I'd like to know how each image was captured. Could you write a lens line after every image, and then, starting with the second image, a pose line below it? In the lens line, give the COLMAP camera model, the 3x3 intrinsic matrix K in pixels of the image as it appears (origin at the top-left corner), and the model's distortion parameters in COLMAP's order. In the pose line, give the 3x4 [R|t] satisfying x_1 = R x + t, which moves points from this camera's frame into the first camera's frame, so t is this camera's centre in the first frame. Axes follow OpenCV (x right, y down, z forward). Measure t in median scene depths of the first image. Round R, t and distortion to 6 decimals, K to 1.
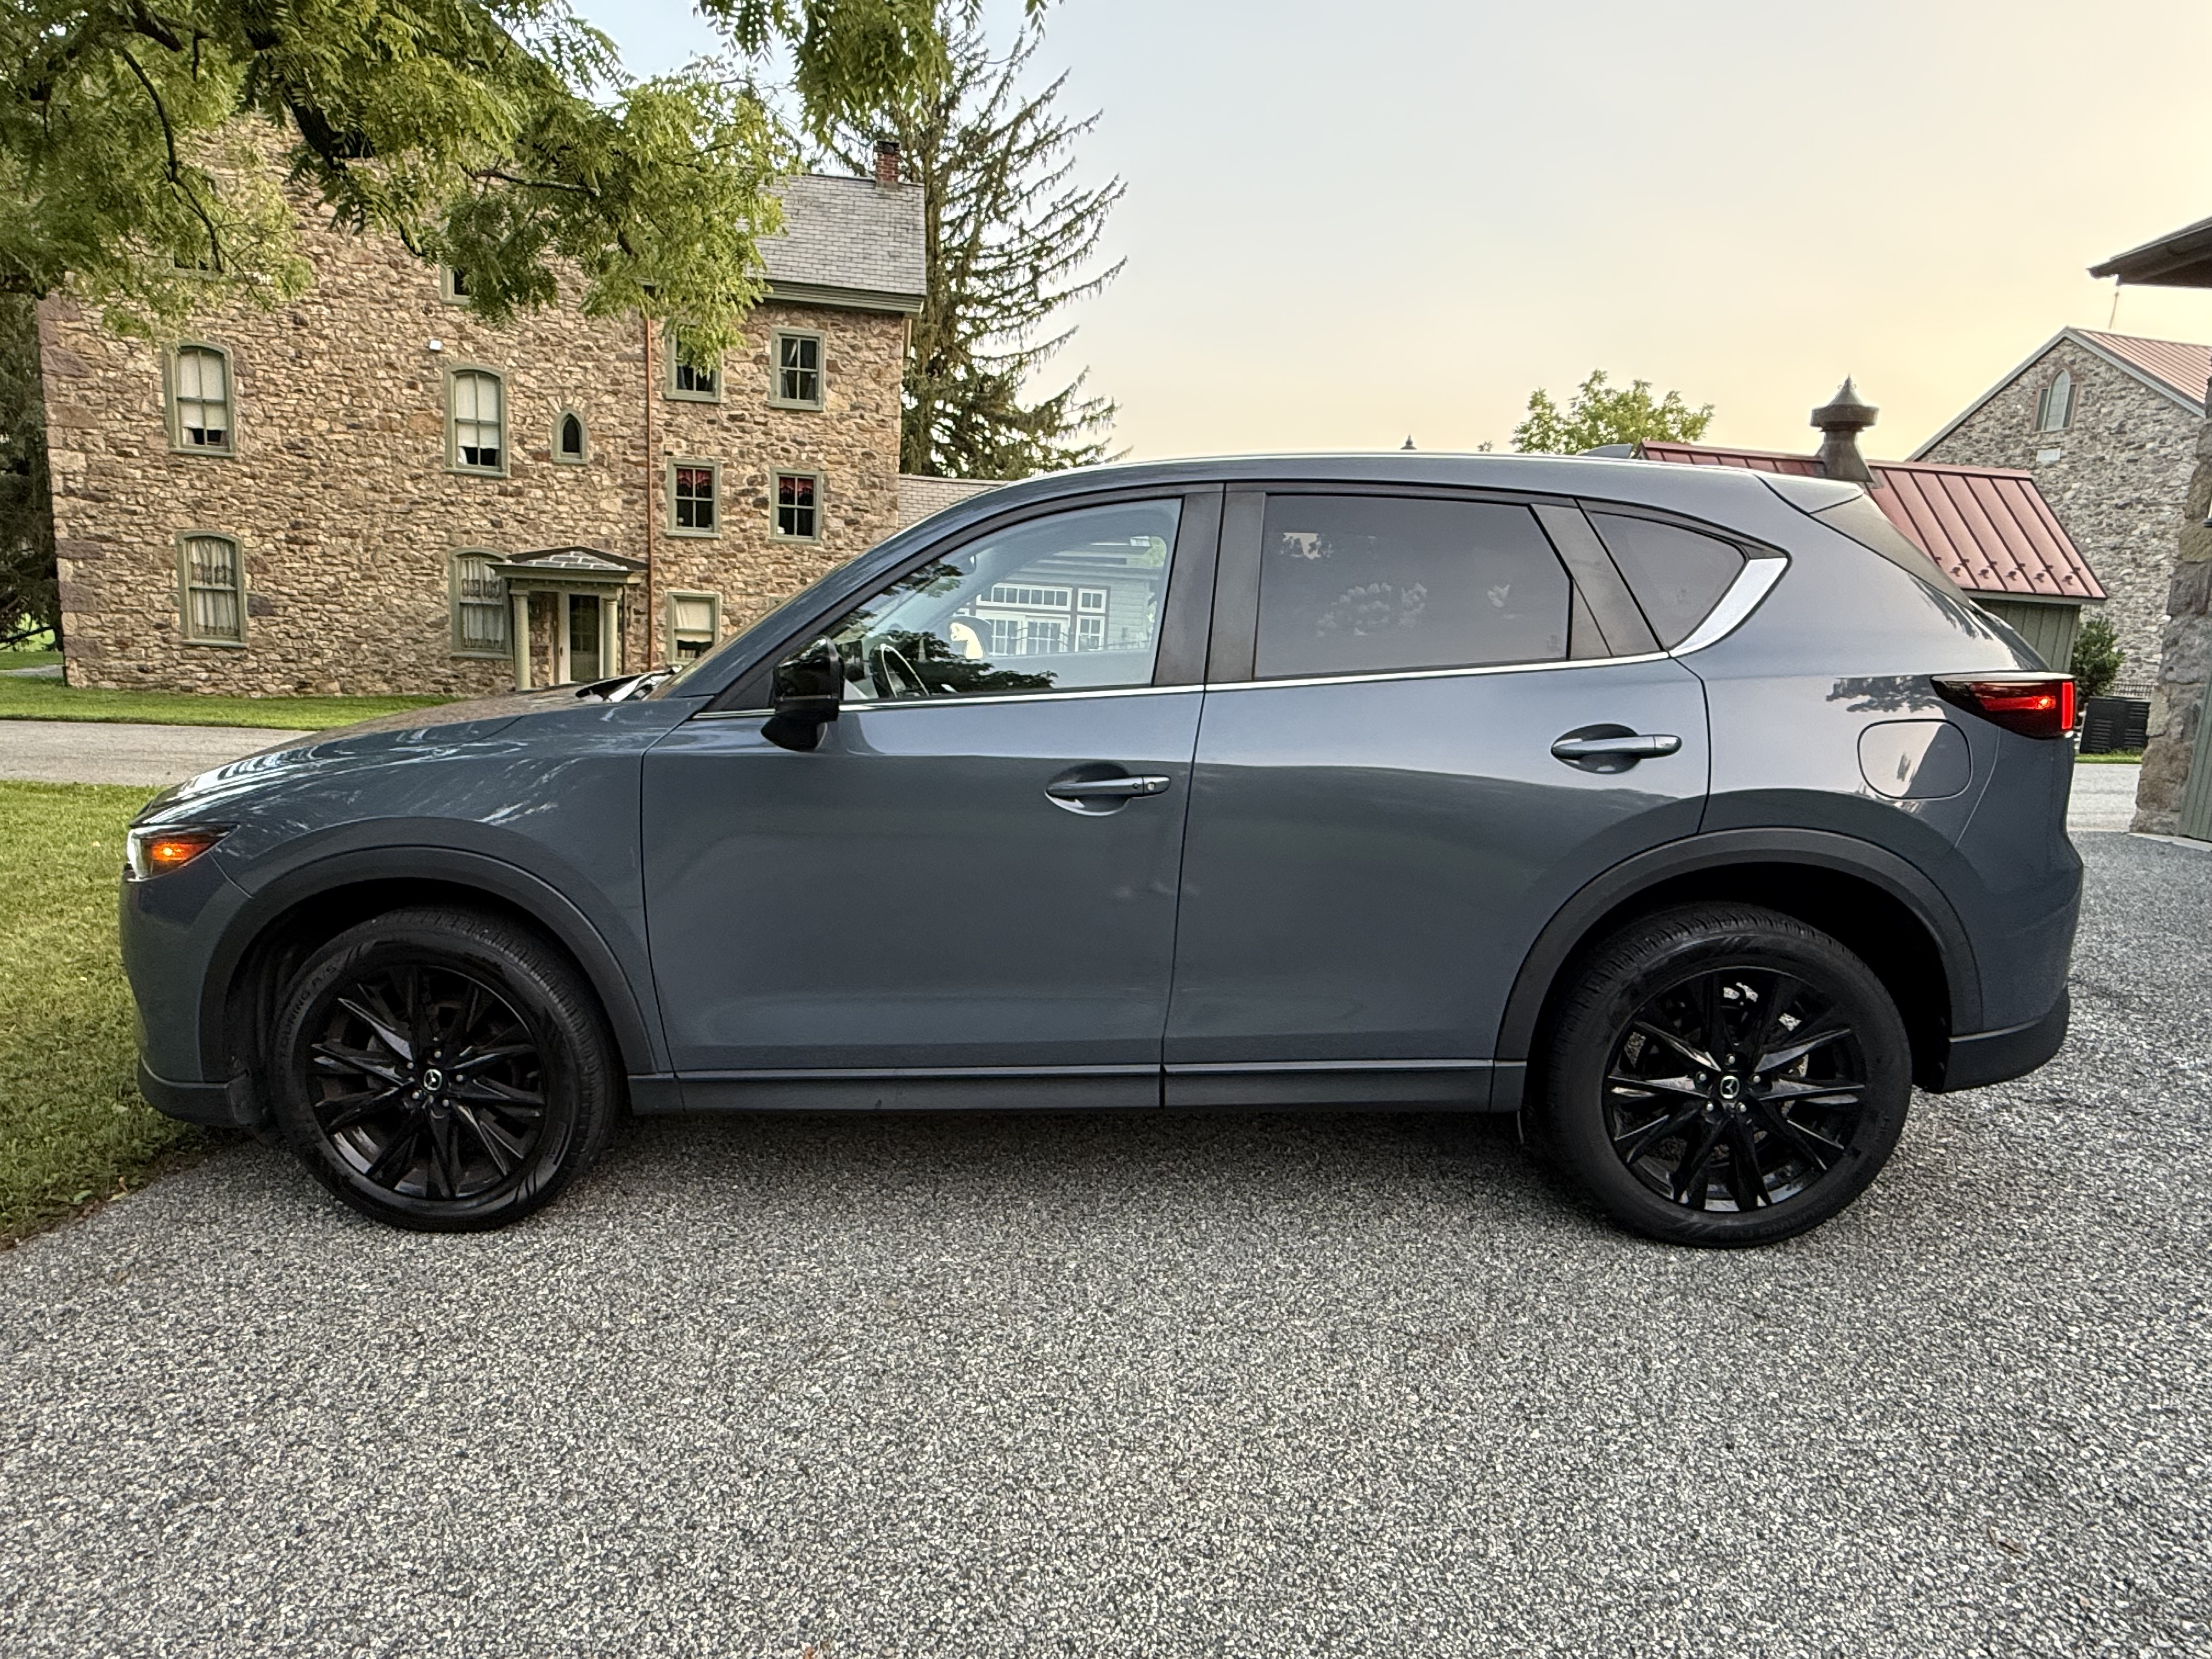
lens RADIAL K [[1308.3, 0, 1097.9], [0, 1308.3, 828.7], [0, 0, 1]] dist [-0.013659, 0.001596]
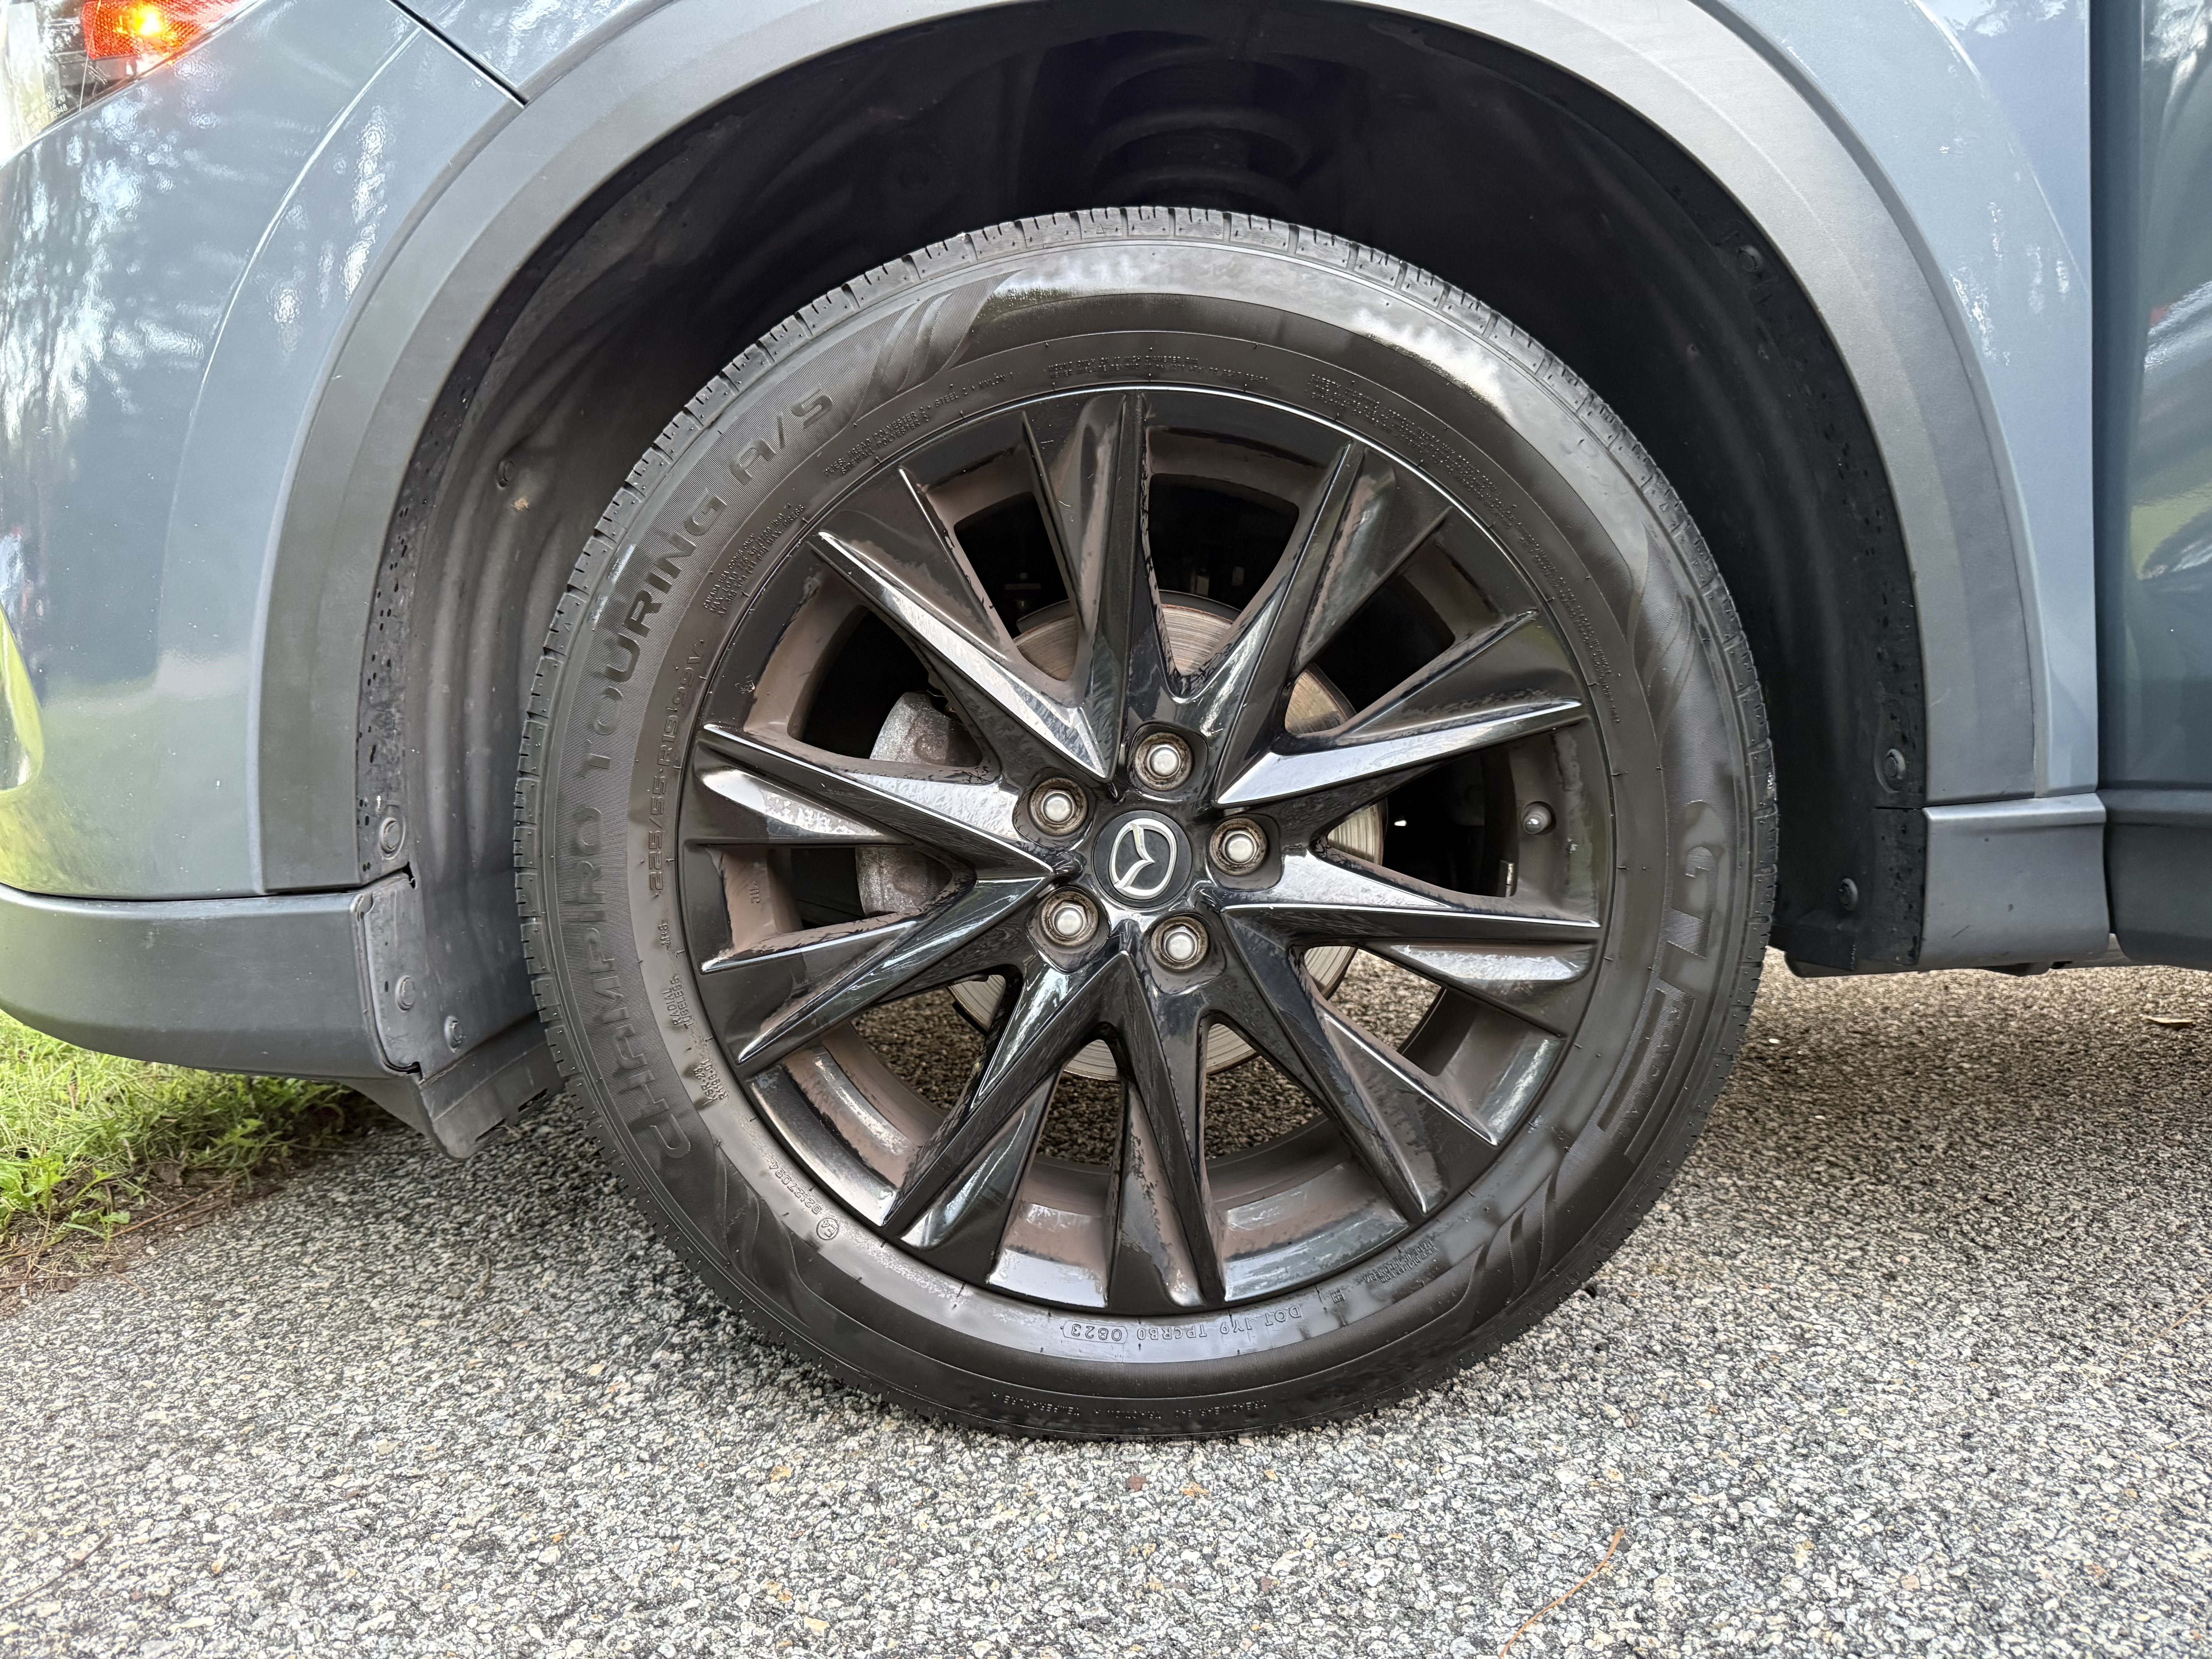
lens RADIAL K [[1552.0, 0, 1105.3], [0, 1552.0, 829.4], [0, 0, 1]] dist [0.001608, -0.019875]
pose [[0.999147, -0.027259, 0.031010, -0.524058], [0.028935, 0.998070, -0.054945, 0.202615], [-0.029452, 0.055795, 0.998008, 0.677715]]
